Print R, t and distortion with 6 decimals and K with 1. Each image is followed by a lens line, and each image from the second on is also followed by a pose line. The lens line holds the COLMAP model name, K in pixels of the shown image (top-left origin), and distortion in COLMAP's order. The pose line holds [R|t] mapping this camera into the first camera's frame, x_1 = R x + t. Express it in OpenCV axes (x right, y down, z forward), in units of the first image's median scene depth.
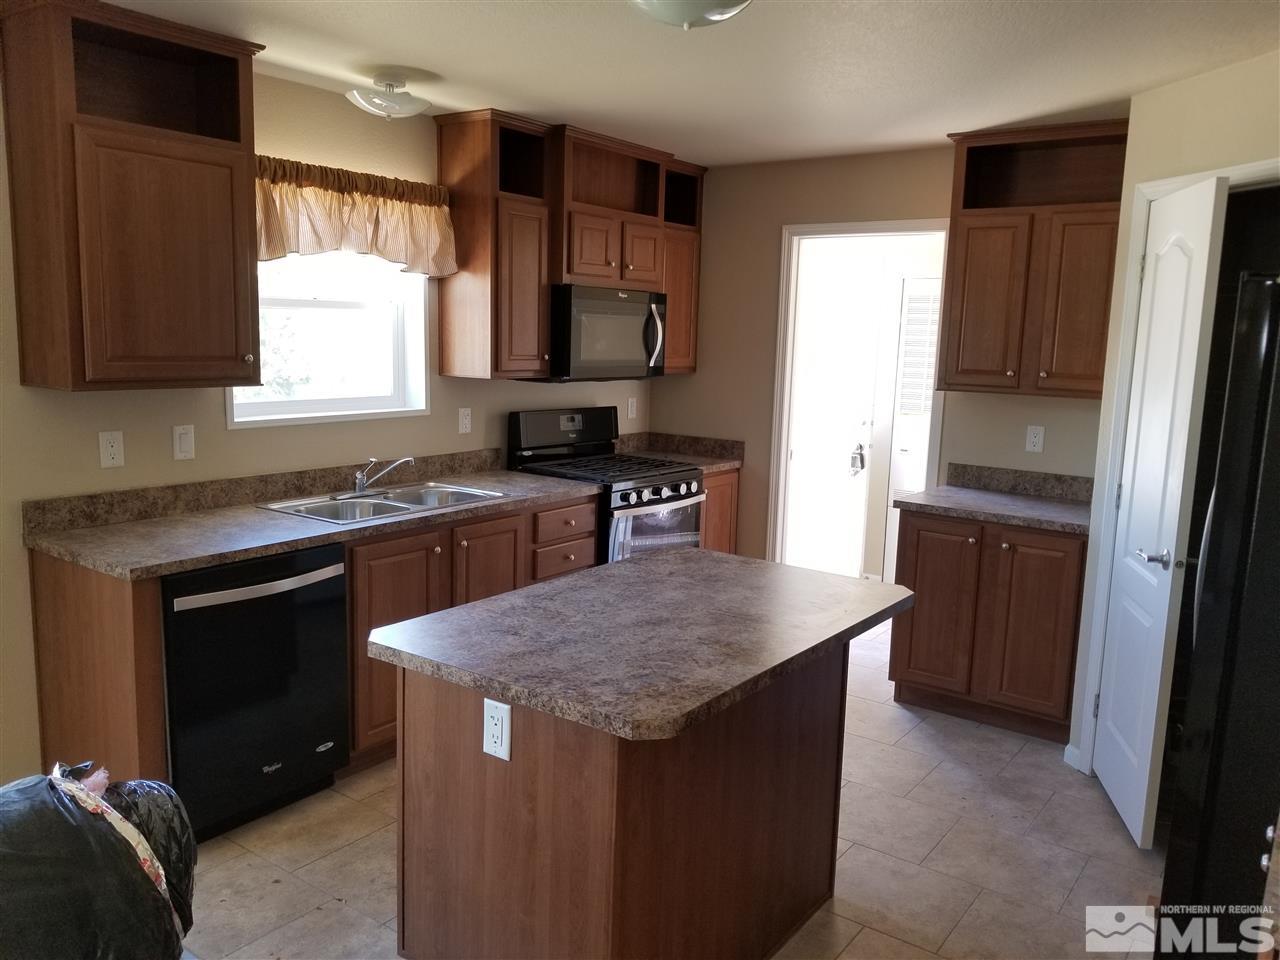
lens RADIAL K [[1010.7, 0, 634.0], [0, 1010.7, 479.3], [0, 0, 1]] dist [0.073065, -0.113229]
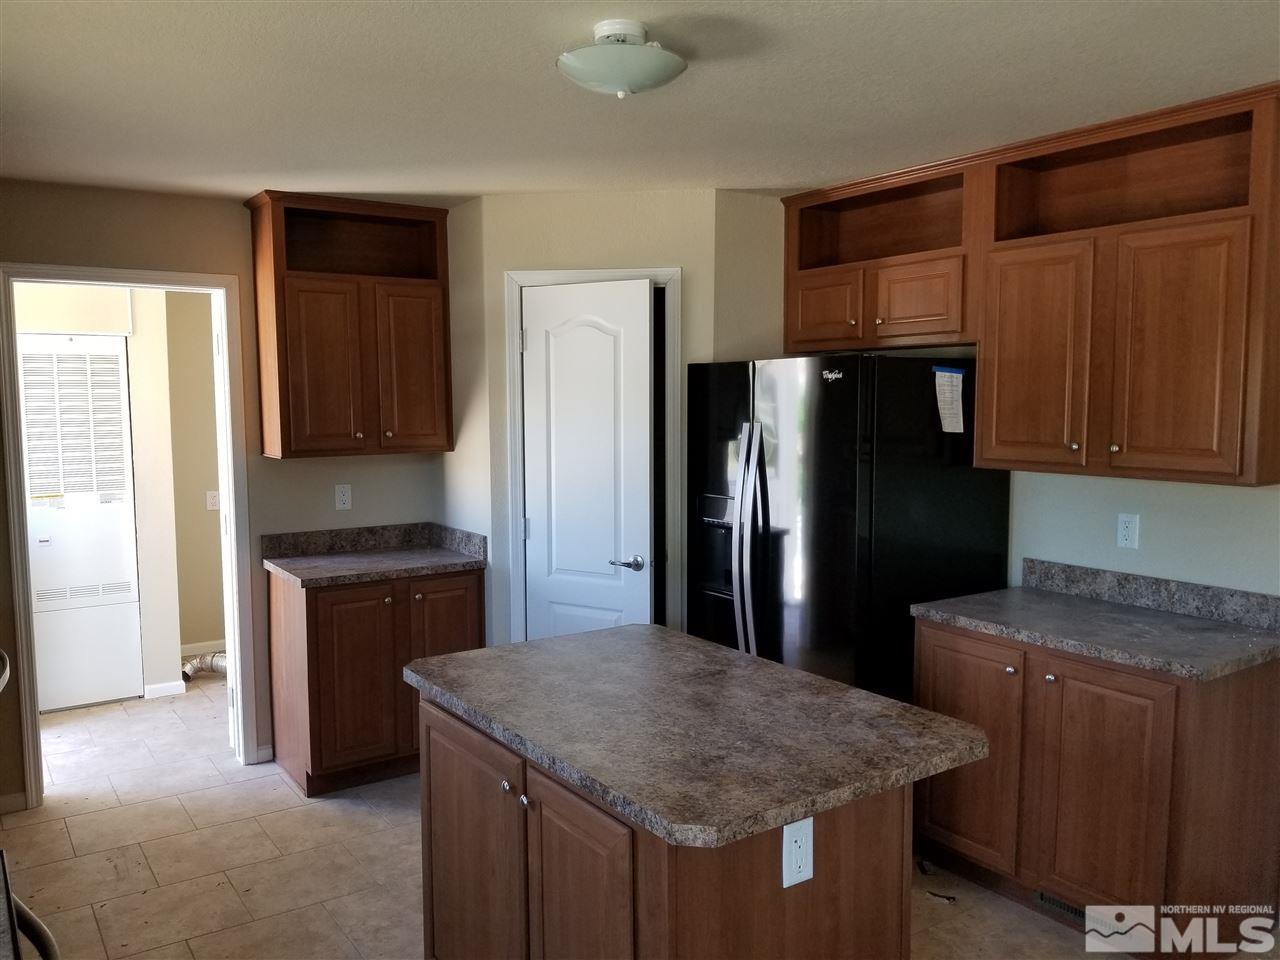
lens RADIAL K [[1010.7, 0, 634.0], [0, 1010.7, 479.3], [0, 0, 1]] dist [0.073065, -0.113229]
pose [[0.328072, -0.112473, 0.937933, -0.929704], [0.157668, 0.985479, 0.063025, -0.148952], [-0.931402, 0.127205, 0.341042, 0.736649]]
